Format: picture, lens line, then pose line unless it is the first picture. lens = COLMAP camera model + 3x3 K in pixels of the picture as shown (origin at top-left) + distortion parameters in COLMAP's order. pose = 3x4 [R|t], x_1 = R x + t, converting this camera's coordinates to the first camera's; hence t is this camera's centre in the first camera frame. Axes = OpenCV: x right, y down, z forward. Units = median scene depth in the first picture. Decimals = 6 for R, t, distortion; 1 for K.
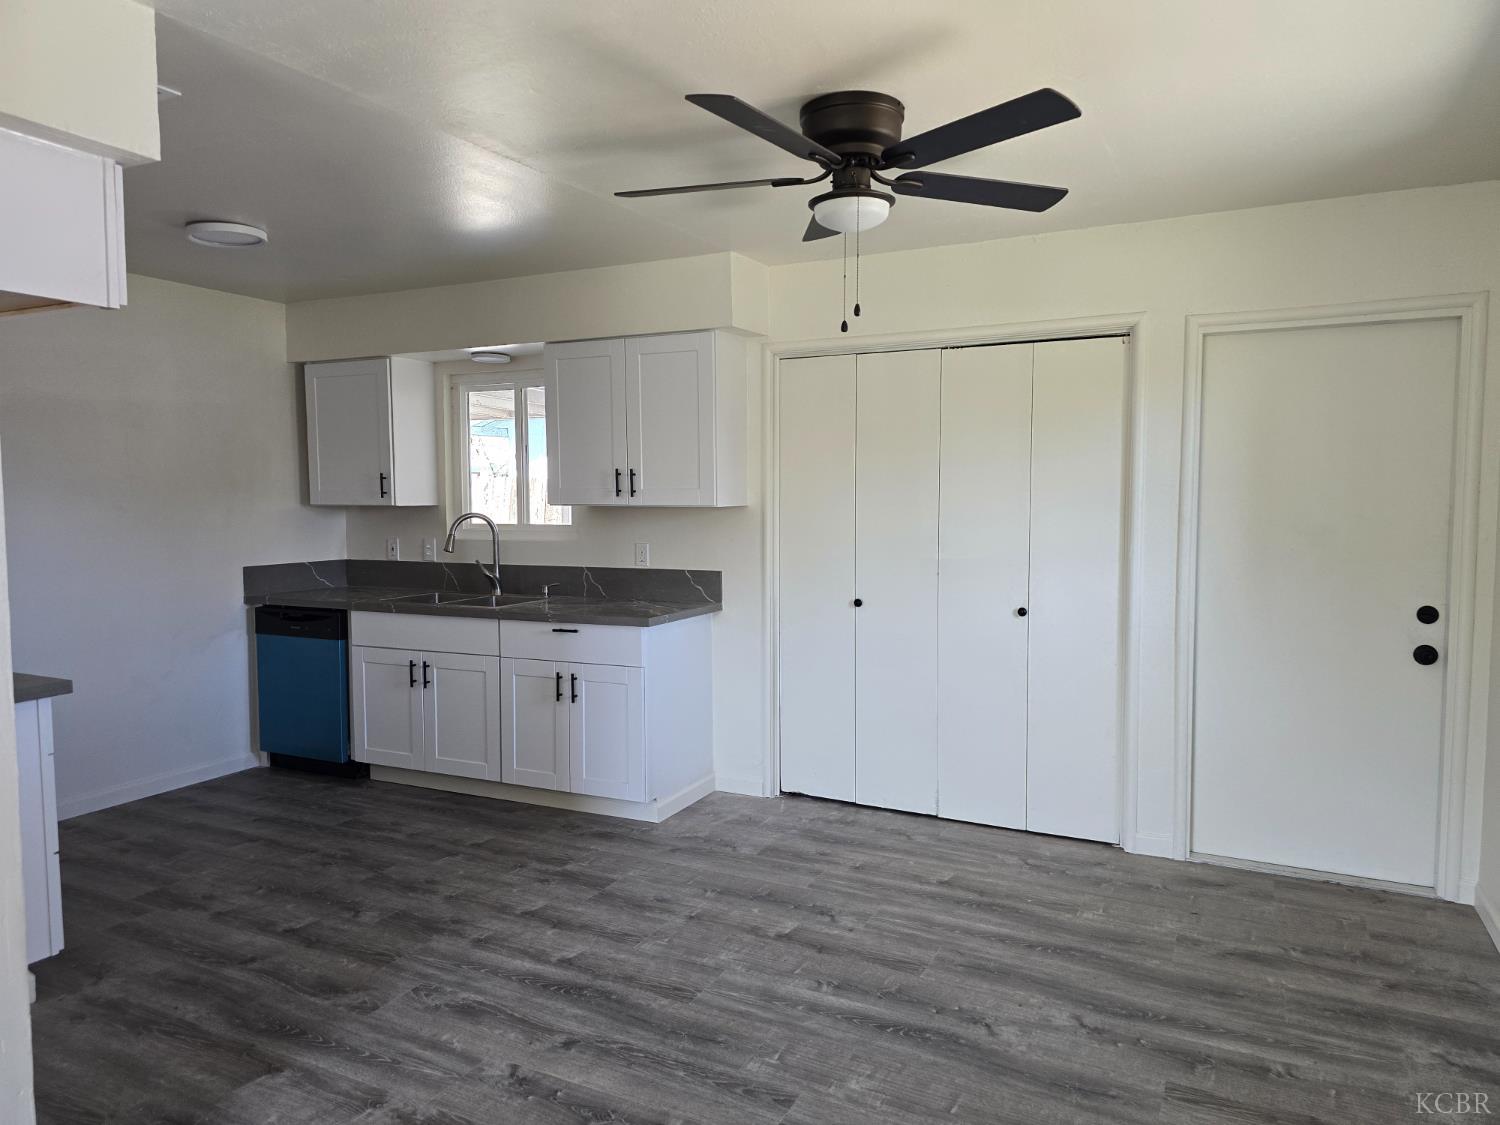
lens RADIAL K [[1003.8, 0, 750.2], [0, 1003.8, 554.9], [0, 0, 1]] dist [0.060611, -0.056559]
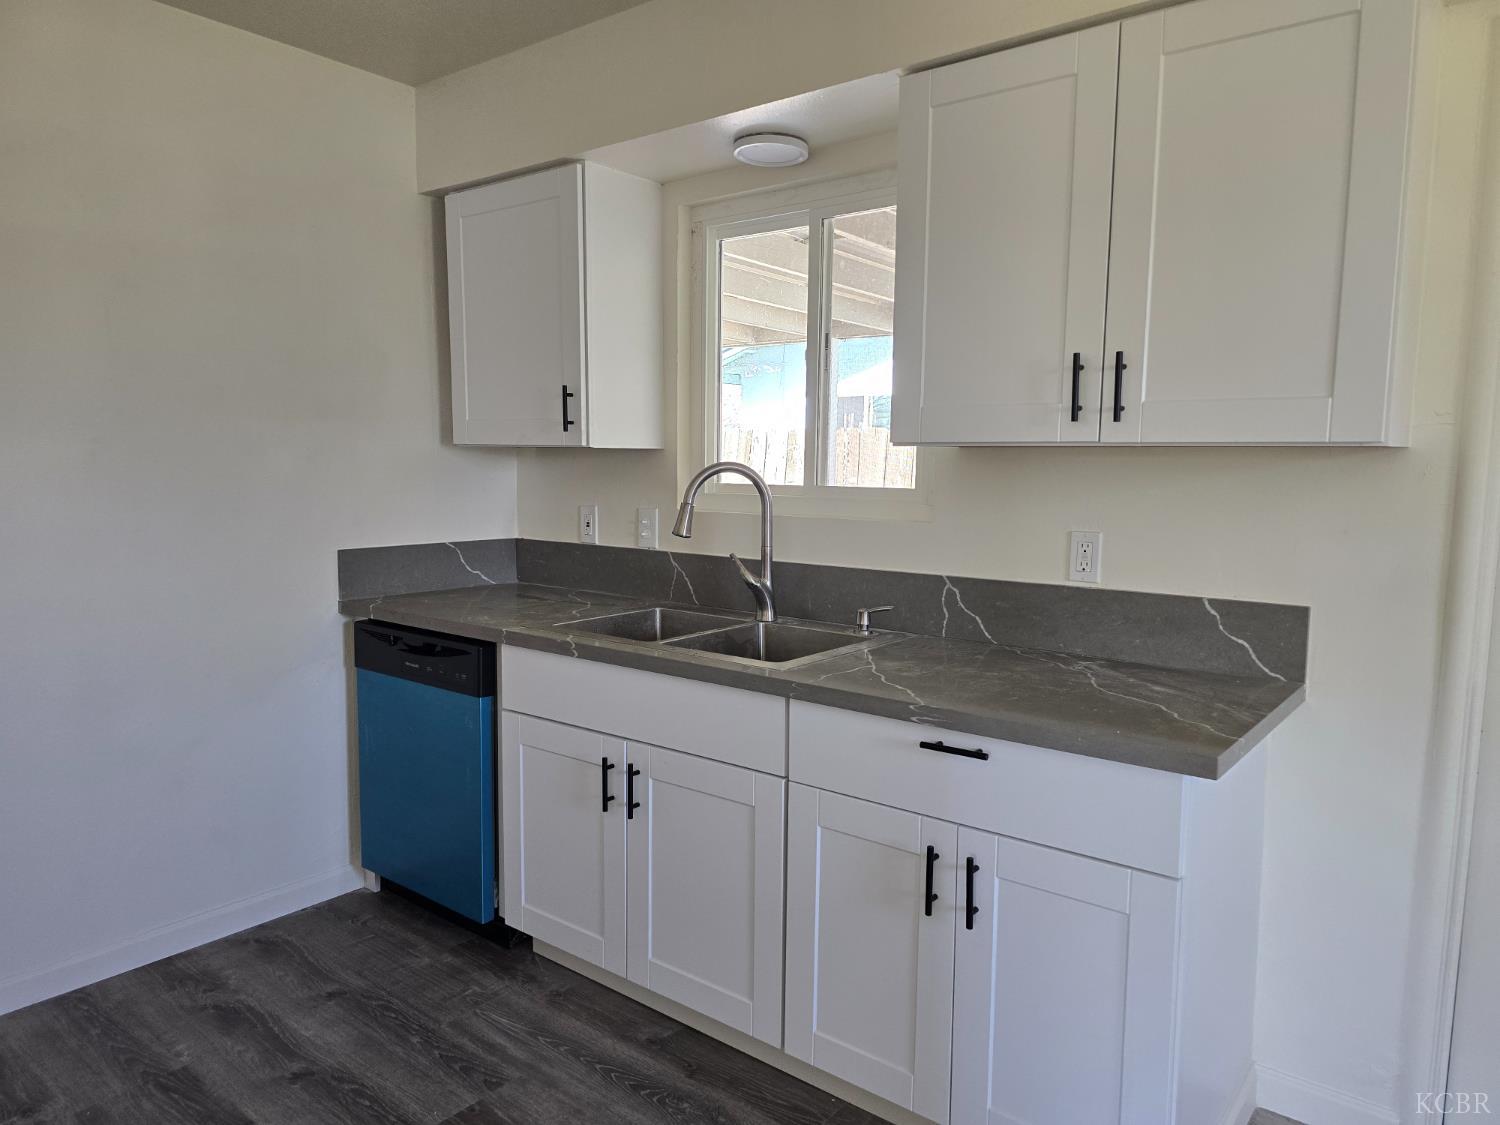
lens RADIAL K [[1002.3, 0, 755.3], [0, 1002.3, 566.7], [0, 0, 1]] dist [0.064114, -0.059061]
pose [[0.978051, 0.036119, -0.205209, -0.160455], [-0.026709, 0.998469, 0.048443, -0.013786], [0.206644, -0.041898, 0.977519, 0.520253]]
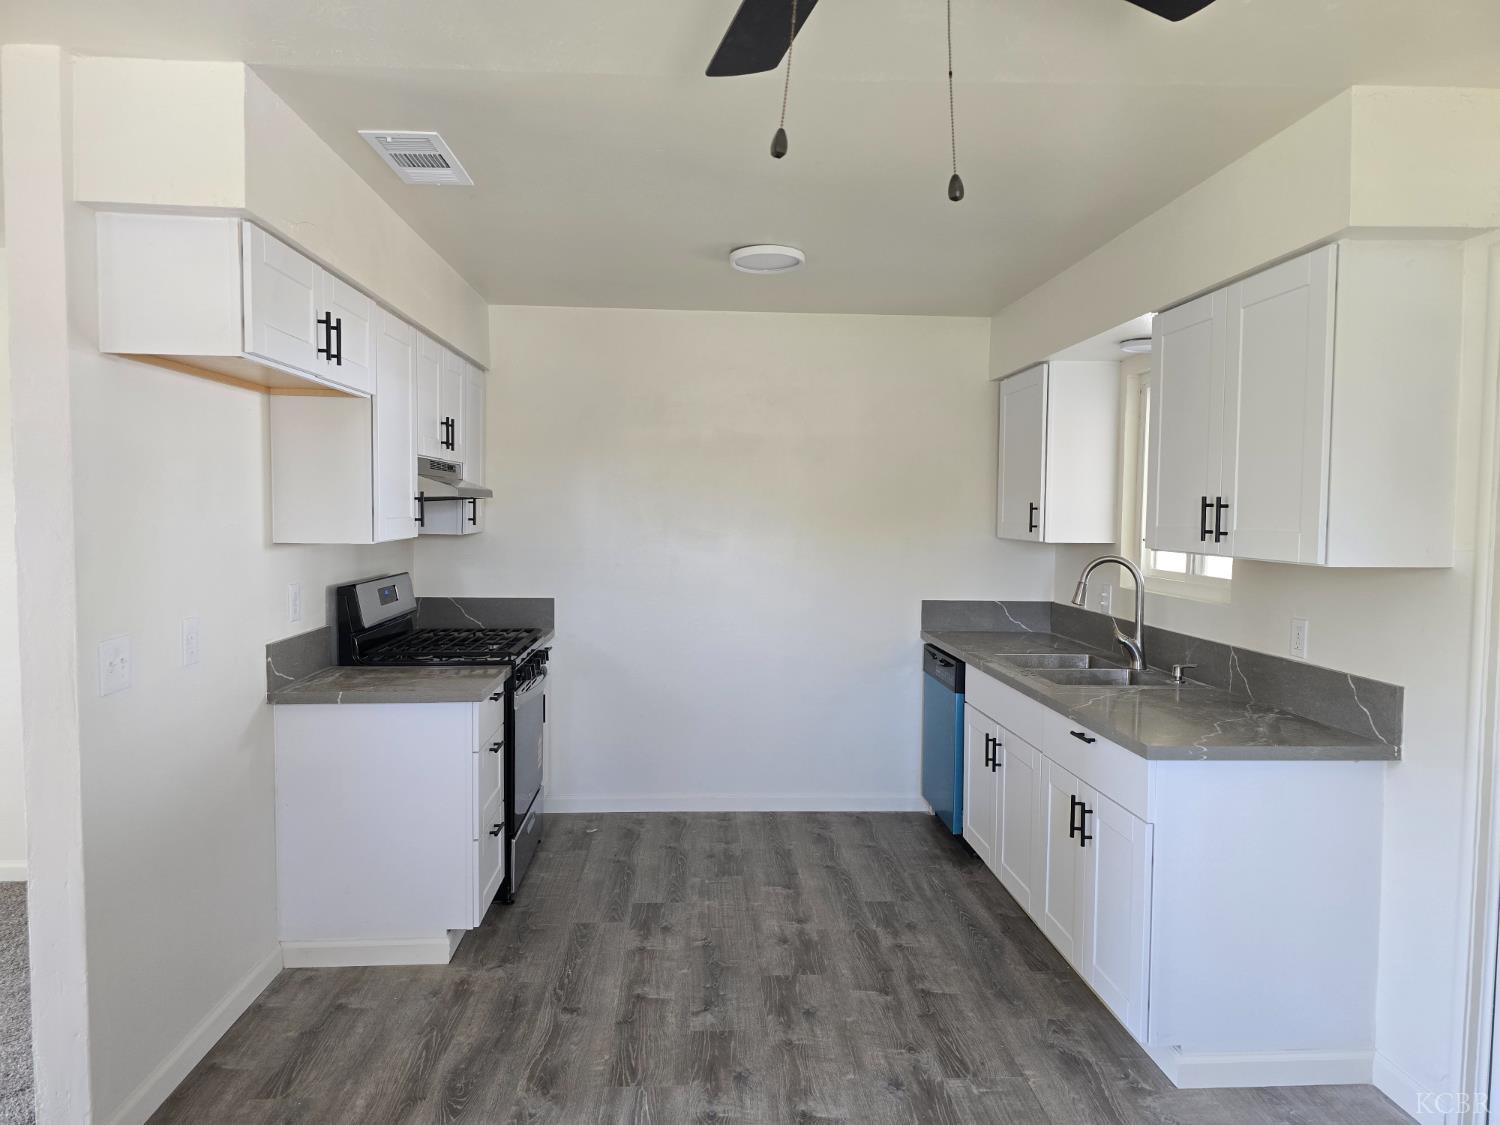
lens RADIAL K [[1003.8, 0, 750.2], [0, 1003.8, 554.9], [0, 0, 1]] dist [0.060611, -0.056559]
pose [[0.499878, 0.048264, -0.864750, 0.254788], [-0.069365, 0.997470, 0.015575, -0.036735], [0.863314, 0.052198, 0.501961, 0.404977]]
